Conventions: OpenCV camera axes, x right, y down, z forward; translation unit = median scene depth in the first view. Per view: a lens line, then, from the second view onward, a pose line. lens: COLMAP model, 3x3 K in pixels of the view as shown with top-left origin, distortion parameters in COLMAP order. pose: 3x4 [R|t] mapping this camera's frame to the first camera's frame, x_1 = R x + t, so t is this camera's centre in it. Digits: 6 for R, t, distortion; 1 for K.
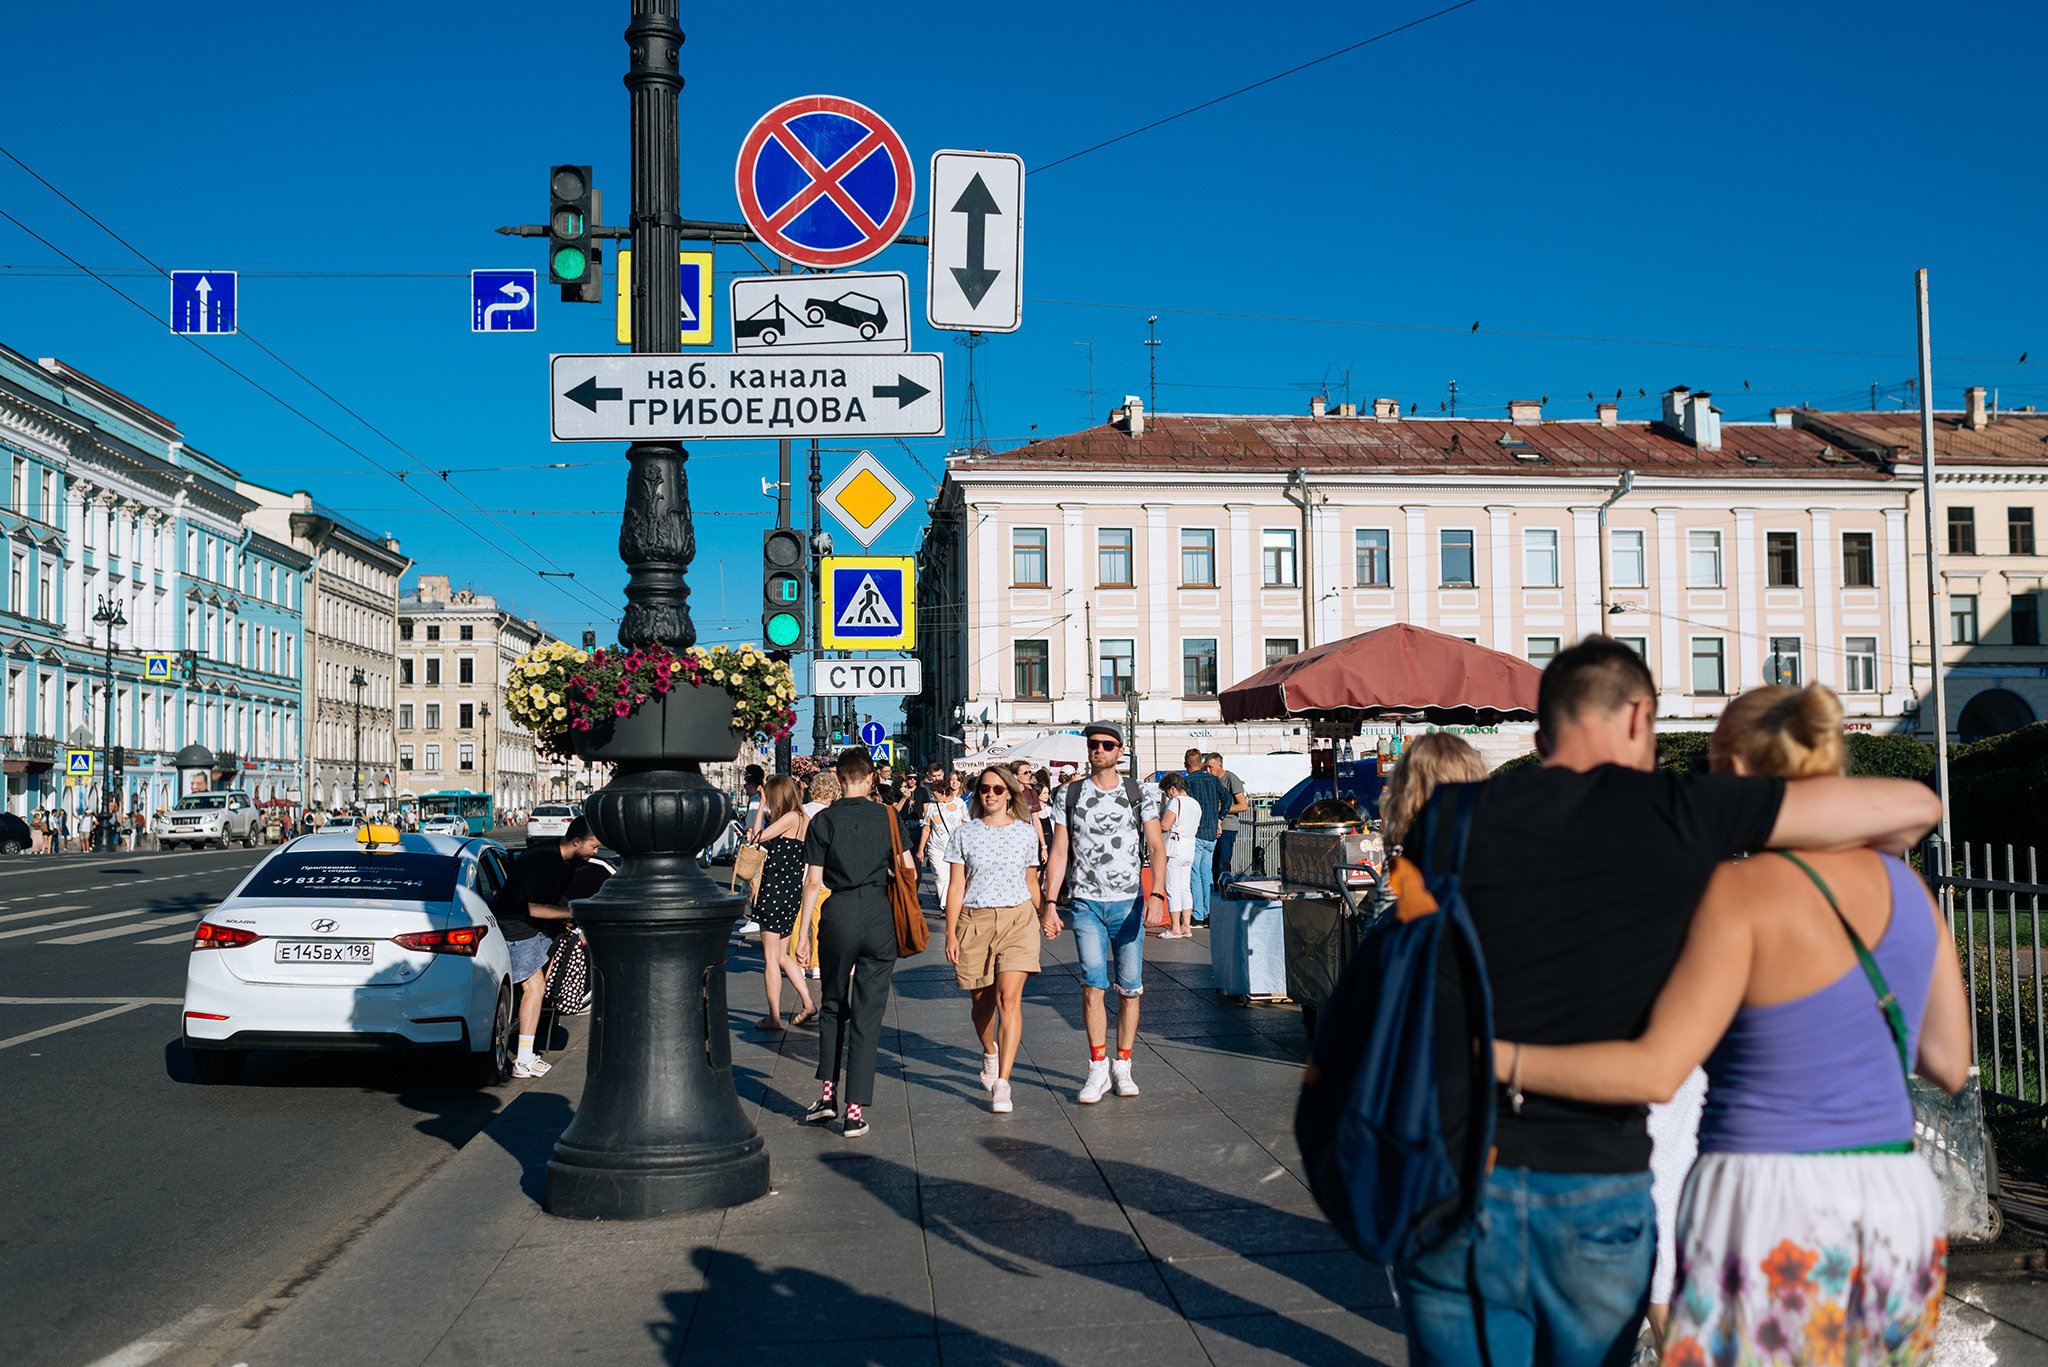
lens RADIAL K [[1969.7, 0, 1024.0], [0, 1969.7, 683.5], [0, 0, 1]] dist [0.000284, -0.022614]
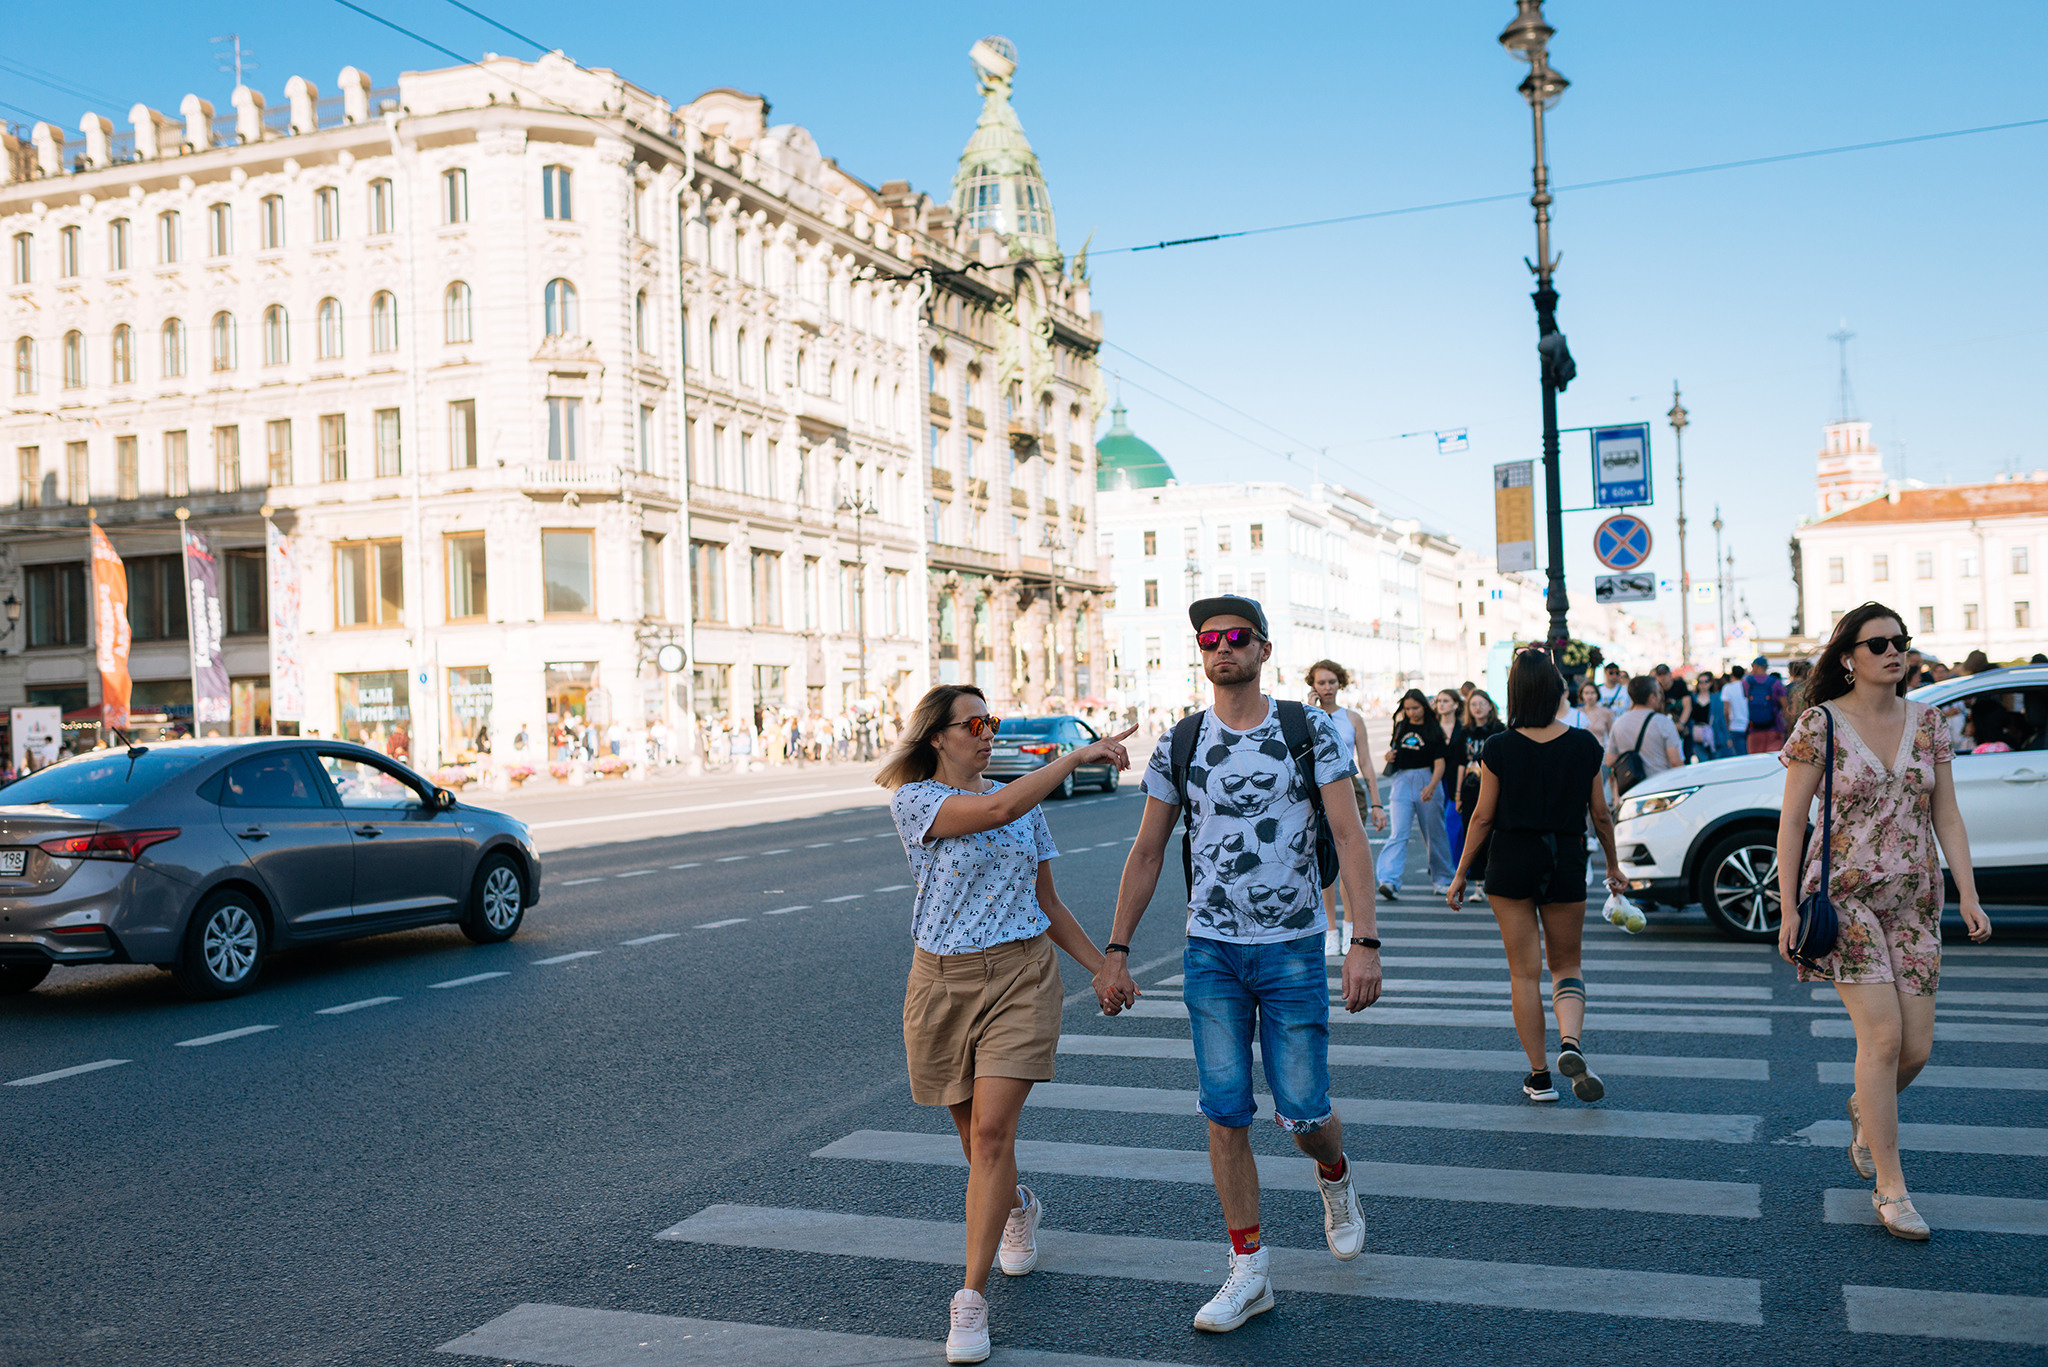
lens RADIAL K [[1969.7, 0, 1024.0], [0, 1969.7, 683.5], [0, 0, 1]] dist [0.000284, -0.022614]
pose [[0.901755, -0.026930, -0.431407, 0.100280], [0.049175, 0.997969, 0.040493, -0.056421], [0.429440, -0.057730, 0.901248, -1.040538]]
